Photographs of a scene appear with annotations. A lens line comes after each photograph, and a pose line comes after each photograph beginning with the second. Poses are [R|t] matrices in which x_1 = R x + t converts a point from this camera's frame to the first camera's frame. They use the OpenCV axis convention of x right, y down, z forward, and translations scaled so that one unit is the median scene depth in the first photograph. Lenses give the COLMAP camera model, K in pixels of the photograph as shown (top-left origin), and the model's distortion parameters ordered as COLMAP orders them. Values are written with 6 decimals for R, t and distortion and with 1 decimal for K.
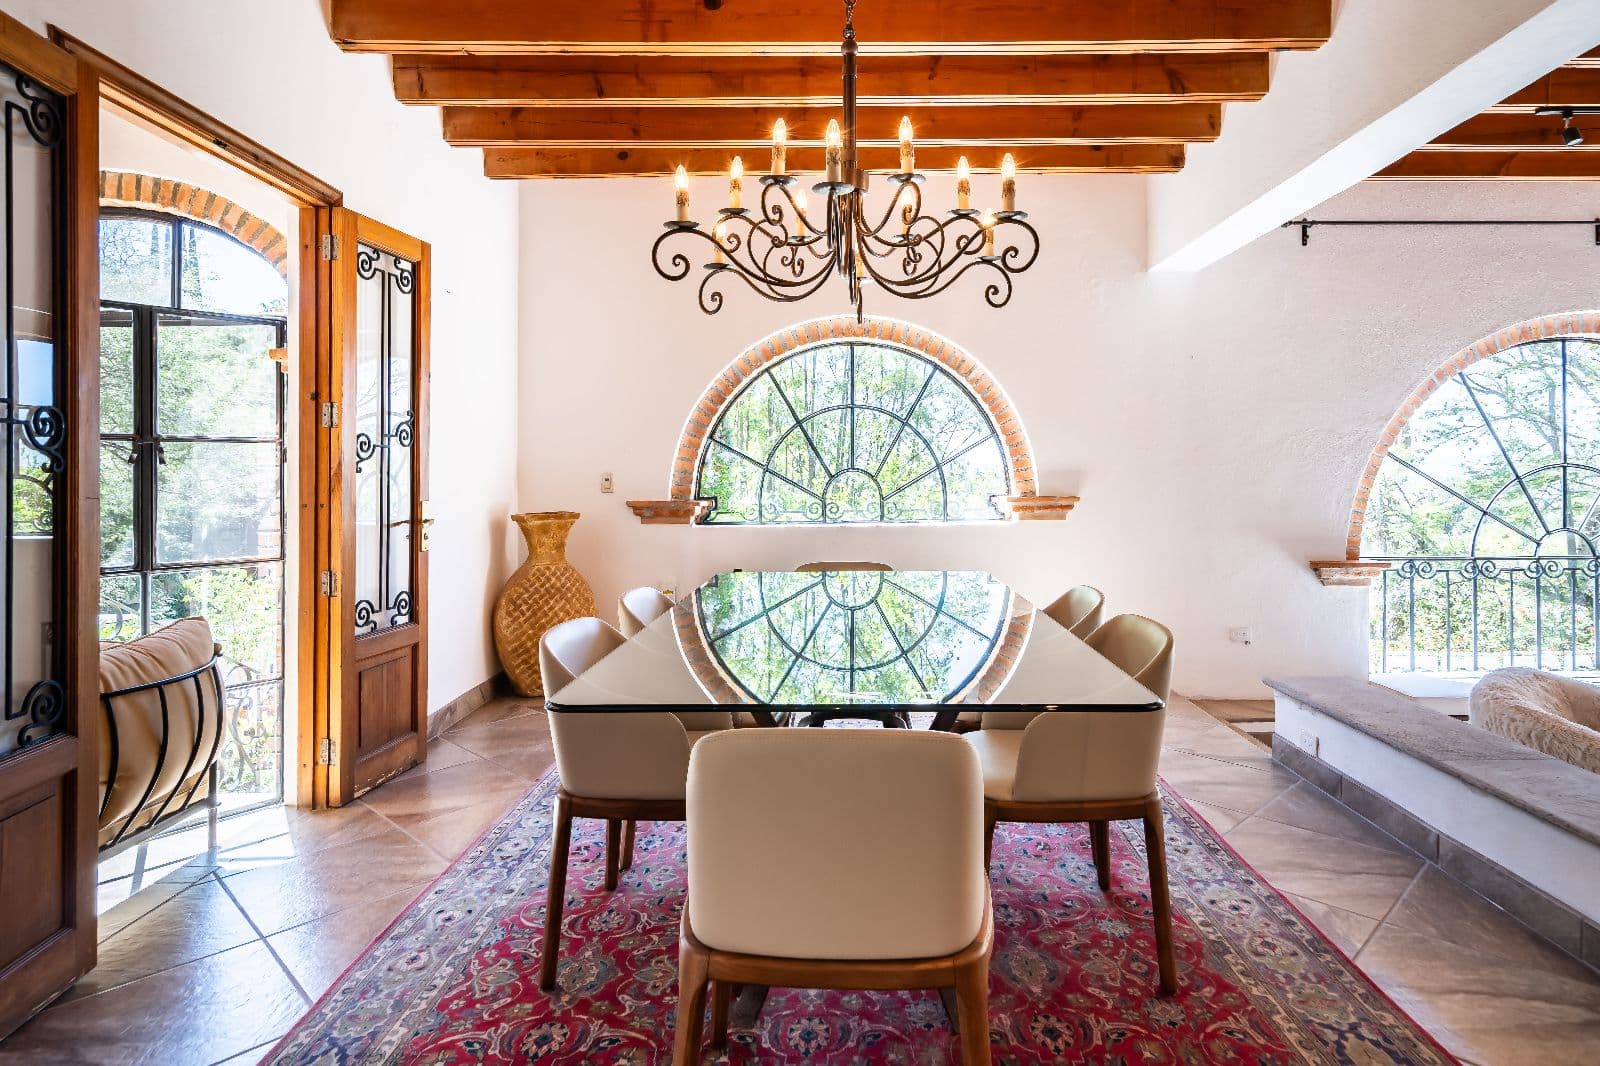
lens RADIAL K [[894.1, 0, 797.7], [0, 894.1, 482.2], [0, 0, 1]] dist [-0.001182, 0.002898]
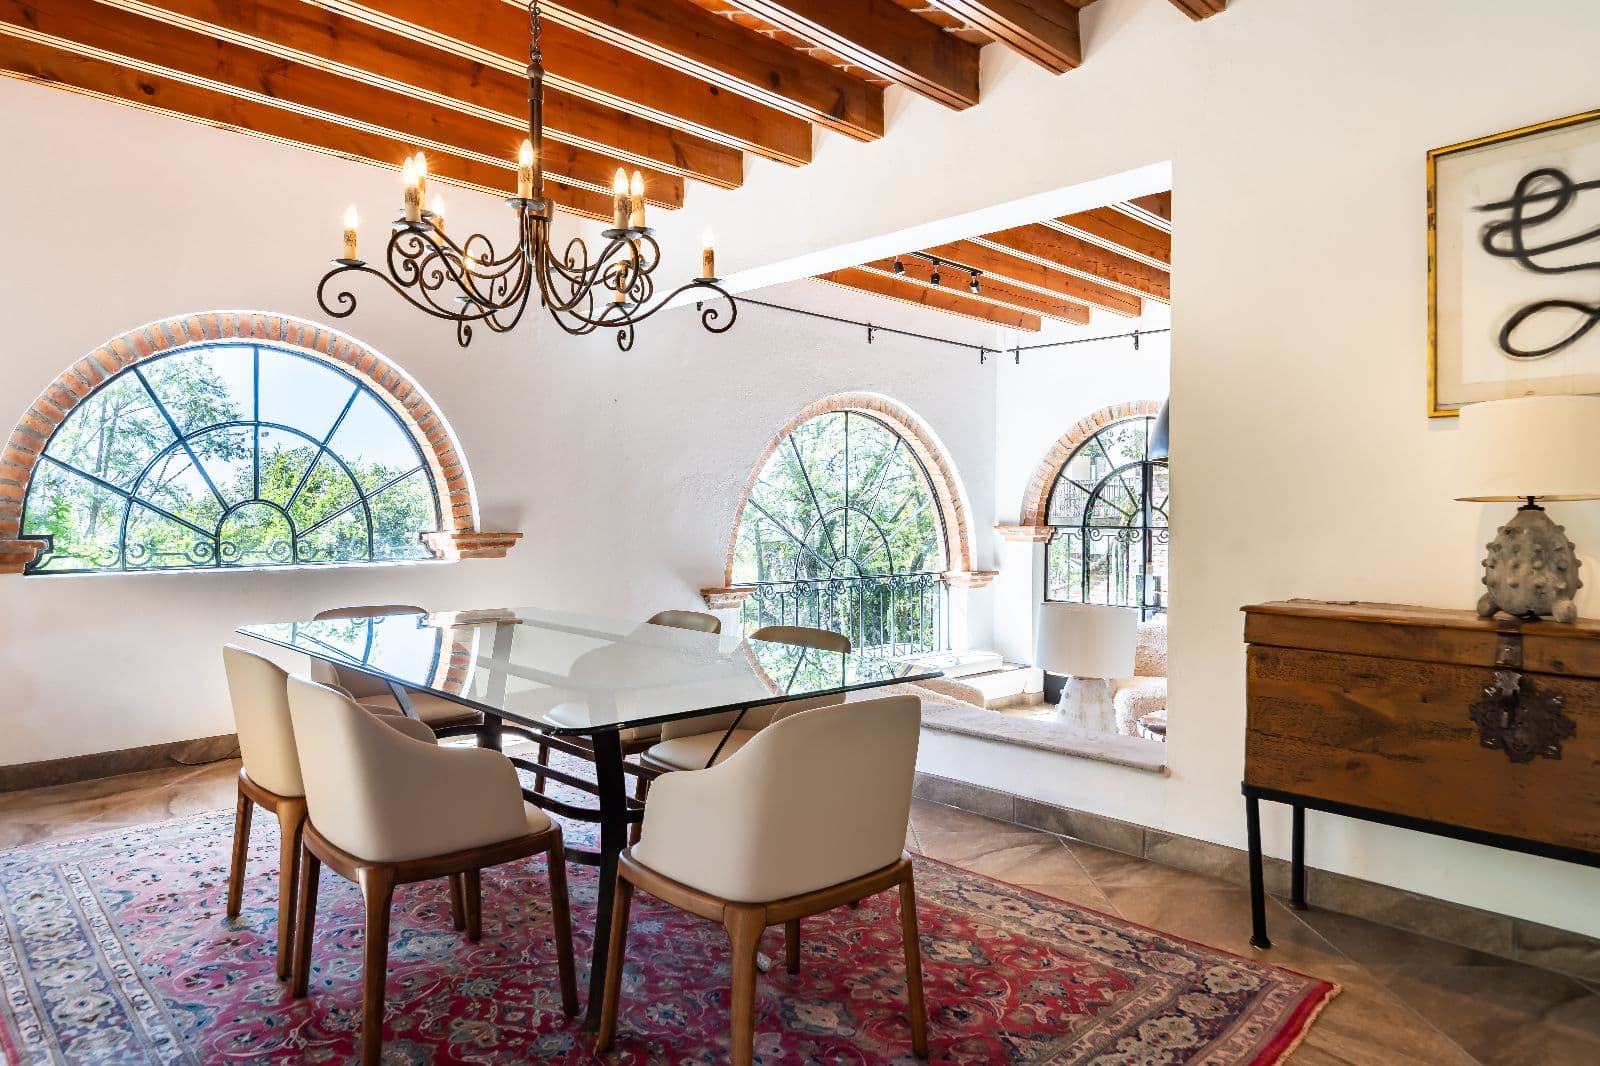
lens RADIAL K [[996.0, 0, 800.2], [0, 996.0, 529.7], [0, 0, 1]] dist [0.004370, -0.003175]
pose [[0.719678, -0.000715, 0.694308, -0.220863], [-0.005234, 0.999965, 0.006456, 0.003666], [-0.694289, -0.008280, 0.719649, 0.001958]]
